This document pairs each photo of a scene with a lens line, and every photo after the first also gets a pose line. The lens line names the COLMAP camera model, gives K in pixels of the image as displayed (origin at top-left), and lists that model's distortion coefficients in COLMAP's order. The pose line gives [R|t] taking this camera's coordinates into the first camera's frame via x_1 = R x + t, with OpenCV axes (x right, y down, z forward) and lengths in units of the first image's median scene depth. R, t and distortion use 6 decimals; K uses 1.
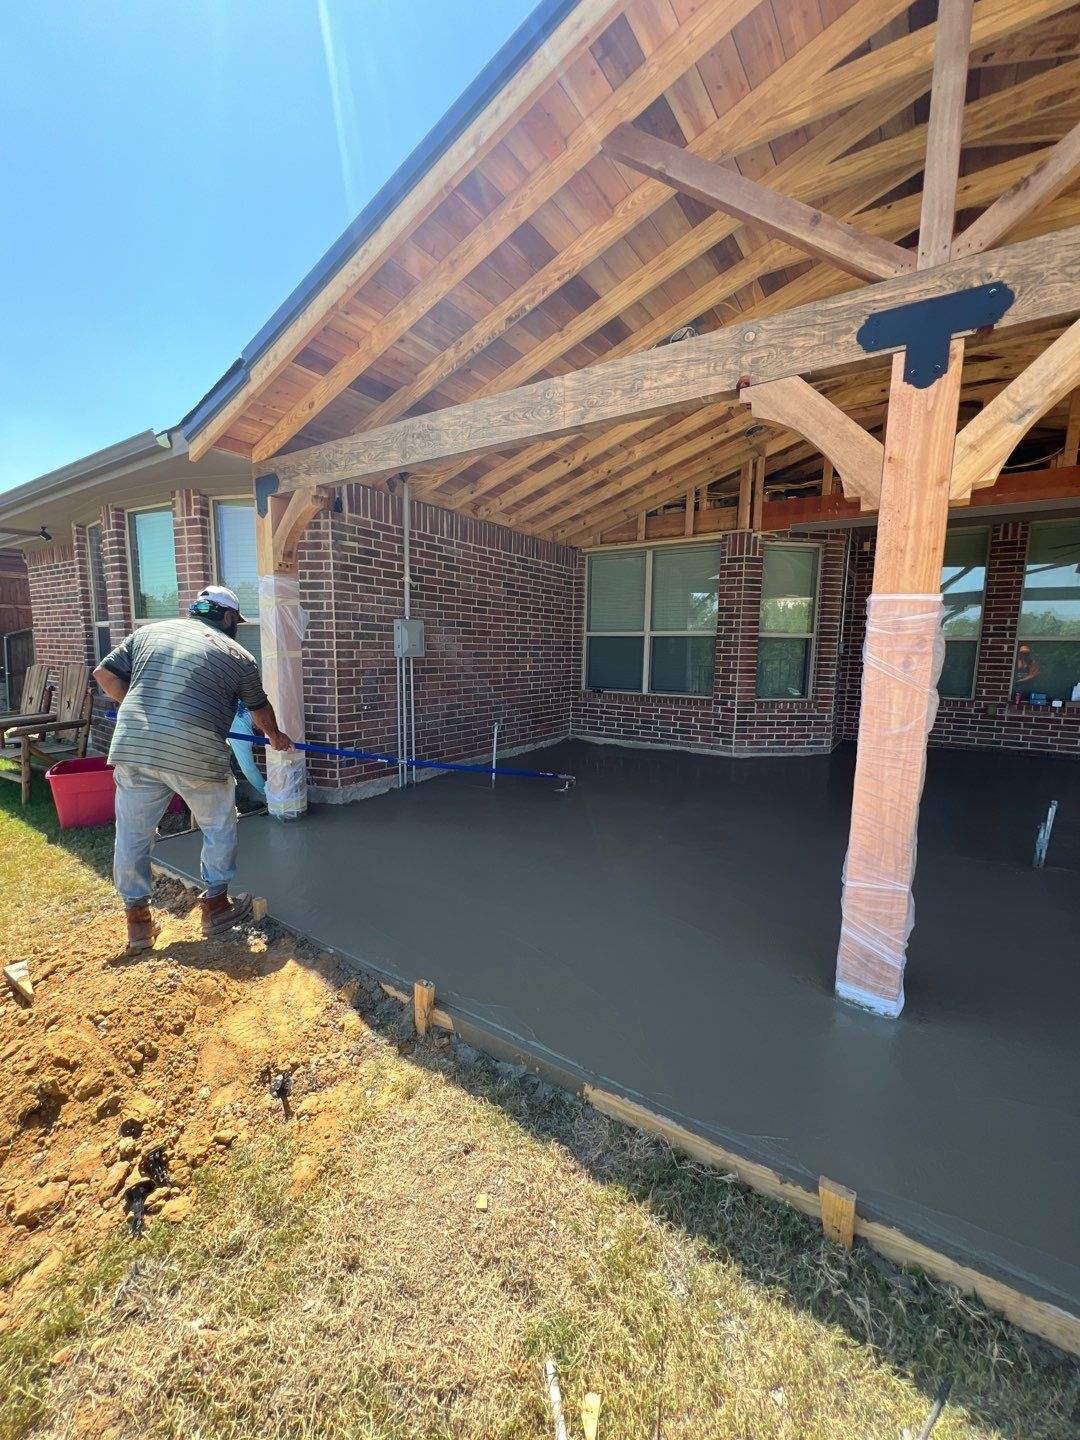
lens RADIAL K [[581.0, 0, 538.9], [0, 581.0, 723.2], [0, 0, 1]] dist [-0.003434, 0.000806]
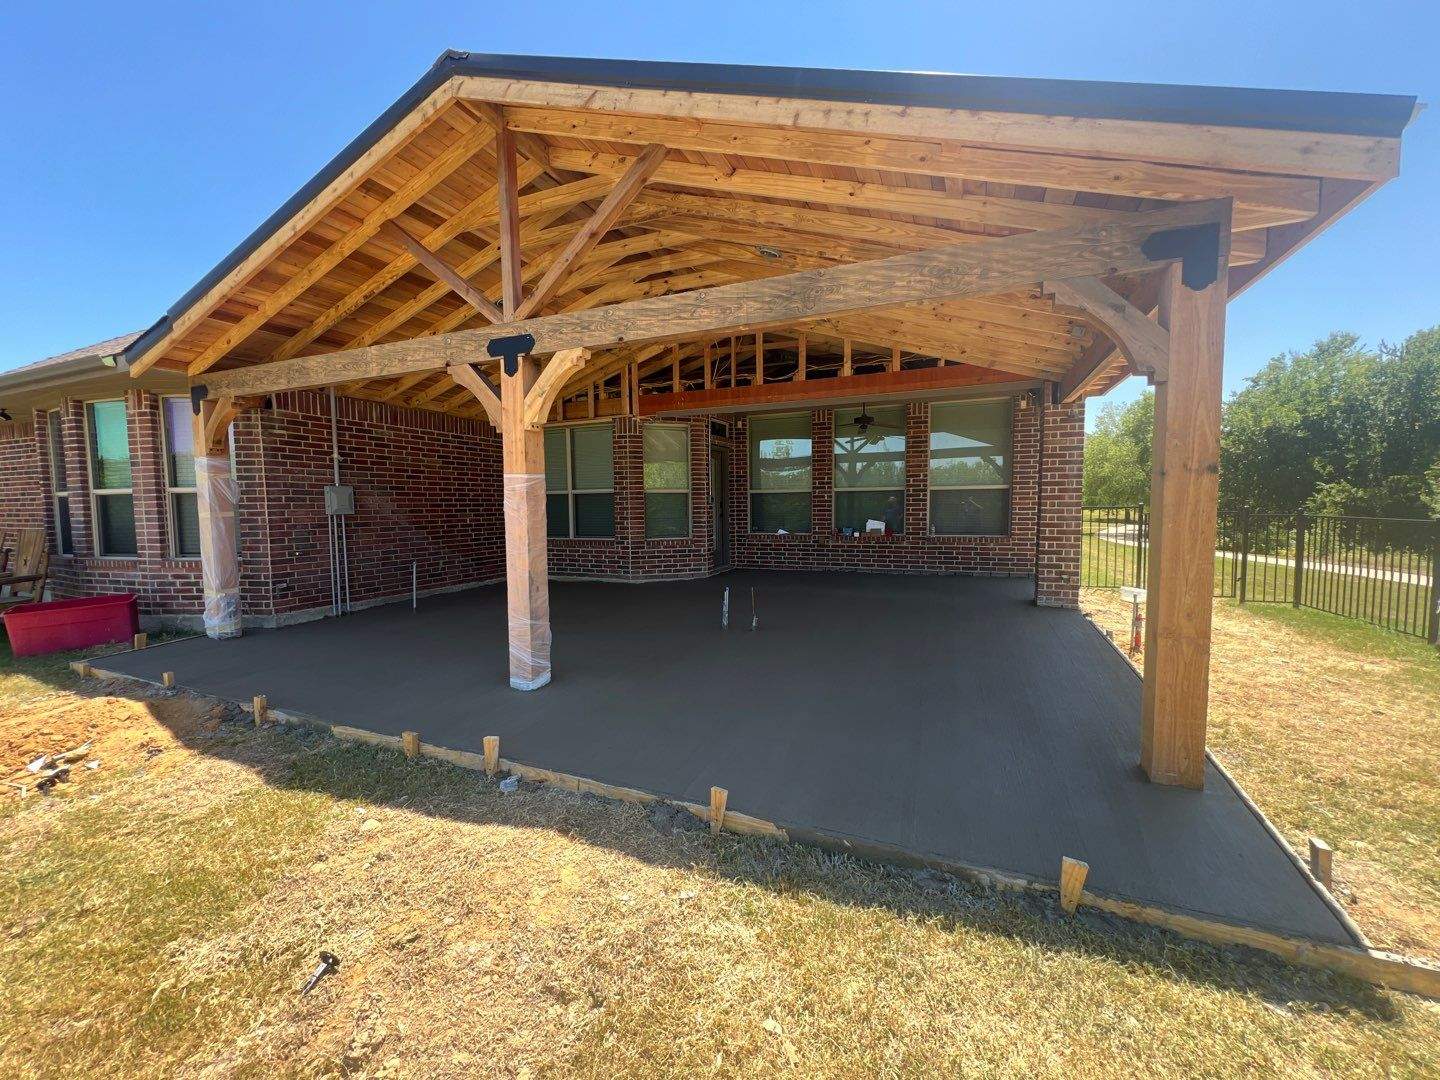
lens RADIAL K [[581.0, 0, 725.2], [0, 581.0, 543.6], [0, 0, 1]] dist [-0.003434, 0.000806]
pose [[0.981307, -0.037697, 0.188721, 0.410977], [0.048924, 0.997277, -0.055186, 0.071847], [-0.186127, 0.063387, 0.980479, -0.475573]]
